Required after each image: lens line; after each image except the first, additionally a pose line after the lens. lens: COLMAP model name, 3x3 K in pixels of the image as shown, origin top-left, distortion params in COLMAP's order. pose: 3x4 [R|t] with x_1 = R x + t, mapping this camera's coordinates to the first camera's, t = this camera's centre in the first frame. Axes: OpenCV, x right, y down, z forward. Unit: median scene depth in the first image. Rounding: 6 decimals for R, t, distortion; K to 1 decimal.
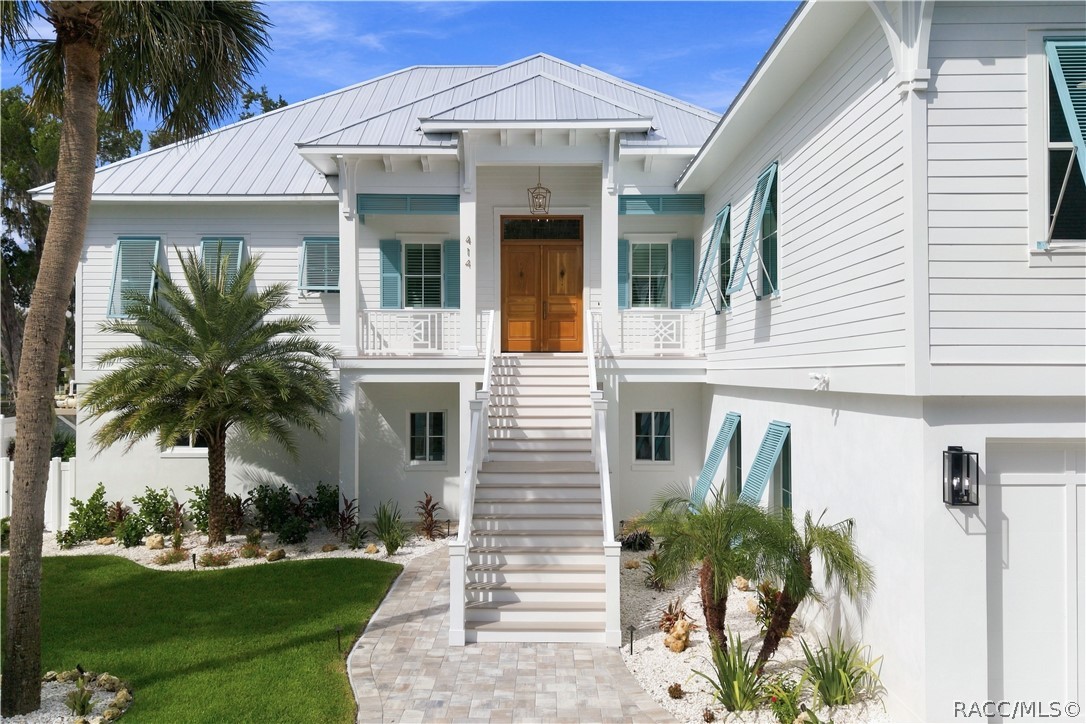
lens RADIAL K [[862.4, 0, 543.0], [0, 862.4, 362.0], [0, 0, 1]] dist [0.000662, -0.007092]
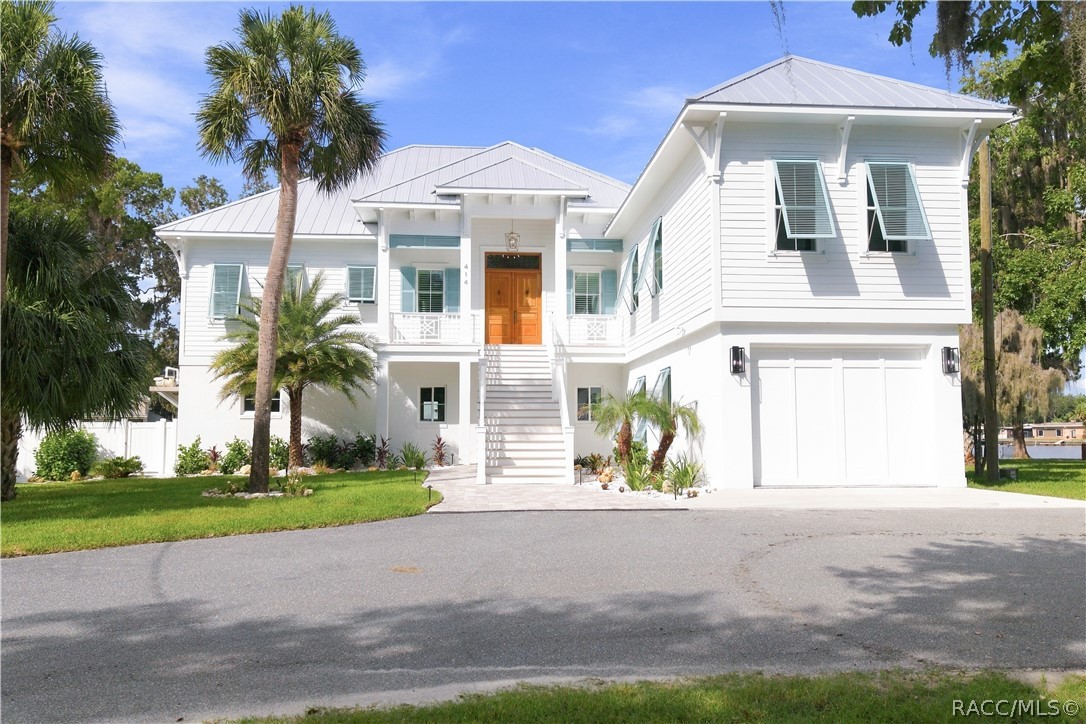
lens RADIAL K [[862.4, 0, 543.0], [0, 862.4, 362.0], [0, 0, 1]] dist [0.000662, -0.007092]
pose [[0.996691, 0.006831, 0.080995, -0.073626], [-0.000932, 0.997357, -0.072644, 0.130892], [-0.081277, 0.072328, 0.994064, -0.477564]]
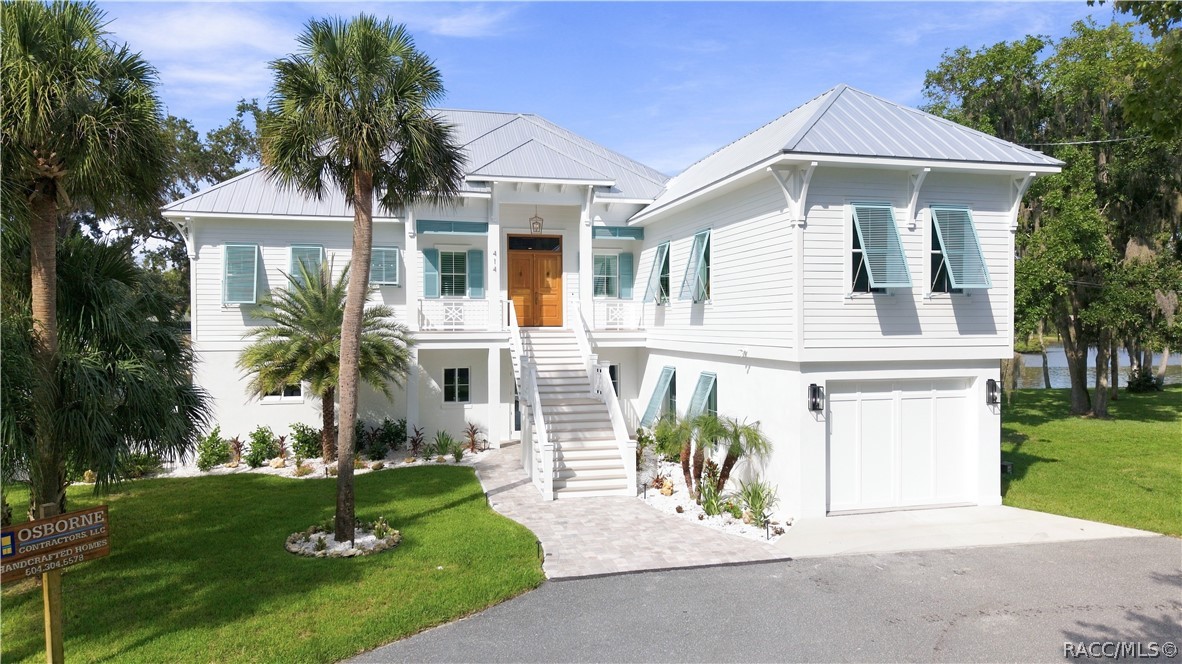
lens RADIAL K [[791.7, 0, 591.0], [0, 791.7, 332.0], [0, 0, 1]] dist [-0.002369, -0.001492]
pose [[0.969752, -0.005202, 0.244037, -0.260305], [-0.001019, 0.999678, 0.025357, -0.039631], [-0.244090, -0.024839, 0.969434, -0.378726]]
